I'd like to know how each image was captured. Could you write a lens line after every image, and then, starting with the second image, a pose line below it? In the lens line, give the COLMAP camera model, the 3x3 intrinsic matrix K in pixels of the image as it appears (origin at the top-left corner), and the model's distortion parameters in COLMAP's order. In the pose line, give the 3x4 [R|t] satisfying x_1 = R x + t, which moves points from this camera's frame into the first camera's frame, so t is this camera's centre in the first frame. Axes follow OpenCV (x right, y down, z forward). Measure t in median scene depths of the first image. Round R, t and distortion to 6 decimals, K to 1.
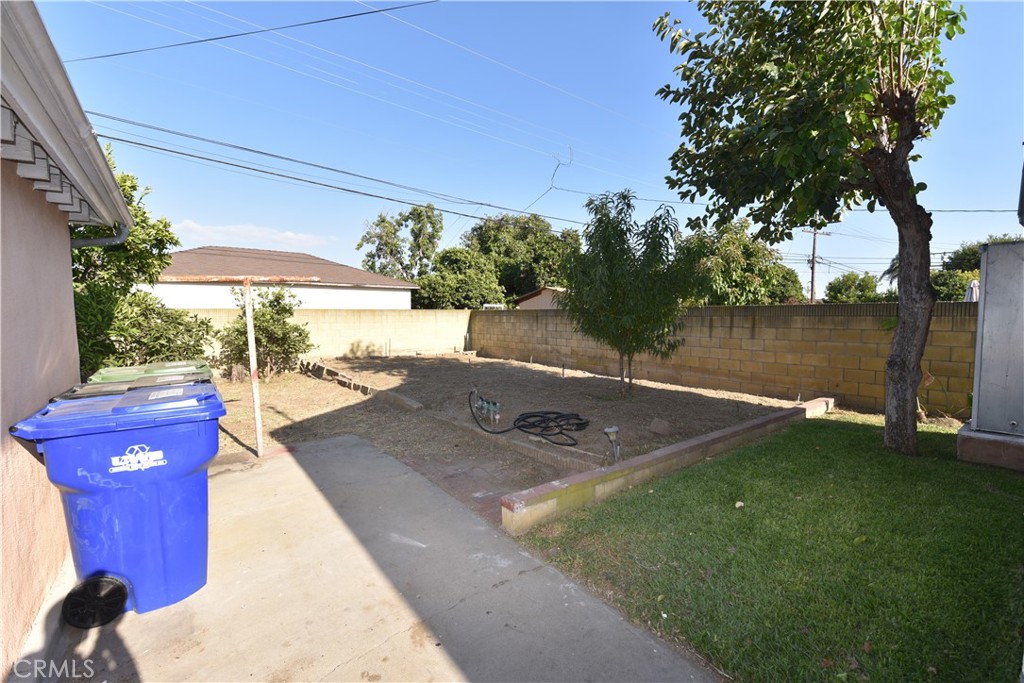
lens RADIAL K [[442.0, 0, 517.6], [0, 442.0, 343.5], [0, 0, 1]] dist [-0.001950, -0.008946]
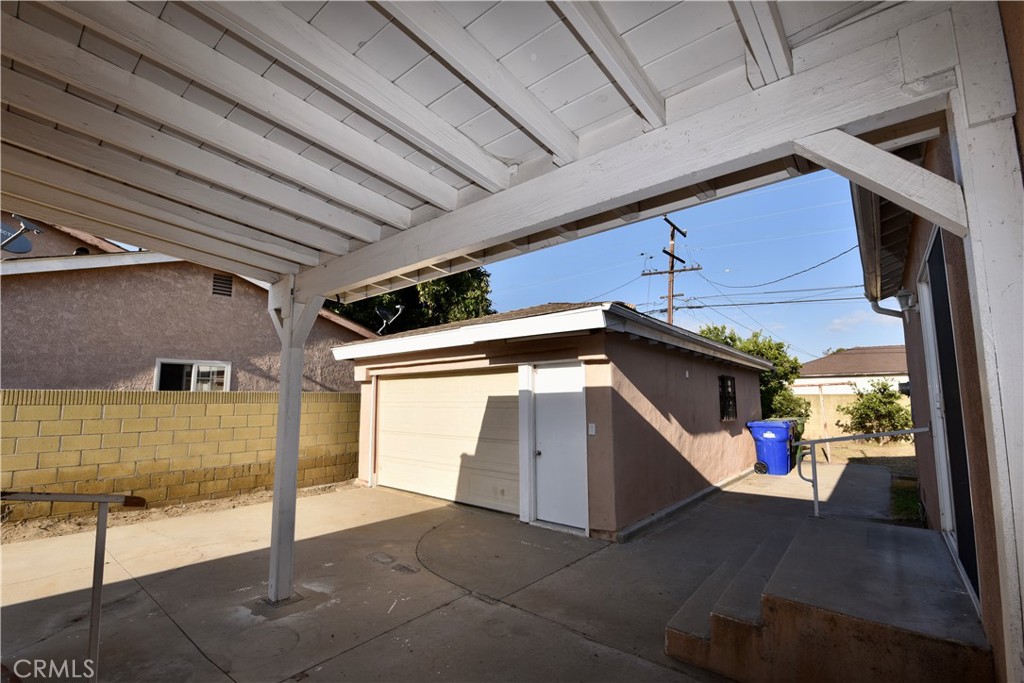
lens RADIAL K [[442.0, 0, 517.6], [0, 442.0, 343.5], [0, 0, 1]] dist [-0.001950, -0.008946]
pose [[0.237937, -0.118070, -0.964078, 0.360790], [-0.059449, 0.988953, -0.135789, 0.014288], [0.969459, 0.089623, 0.228289, -0.313835]]
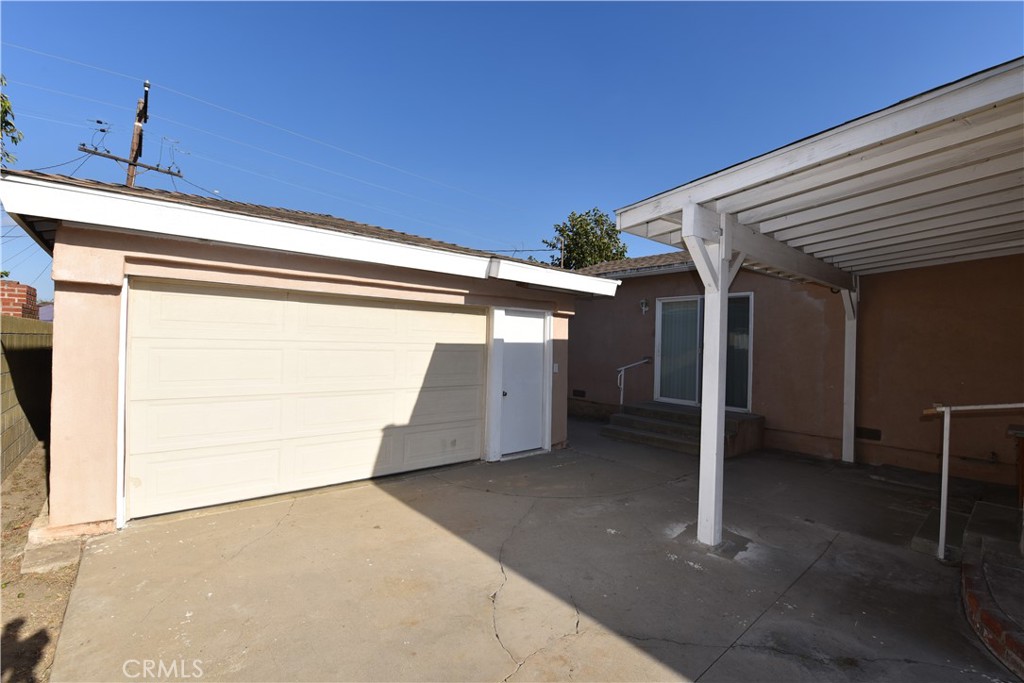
lens RADIAL K [[442.0, 0, 517.6], [0, 442.0, 343.5], [0, 0, 1]] dist [-0.001950, -0.008946]
pose [[0.997644, 0.028690, 0.062320, 0.014107], [-0.024488, 0.997441, -0.067173, 0.033589], [-0.064088, 0.065488, 0.995793, -0.572743]]
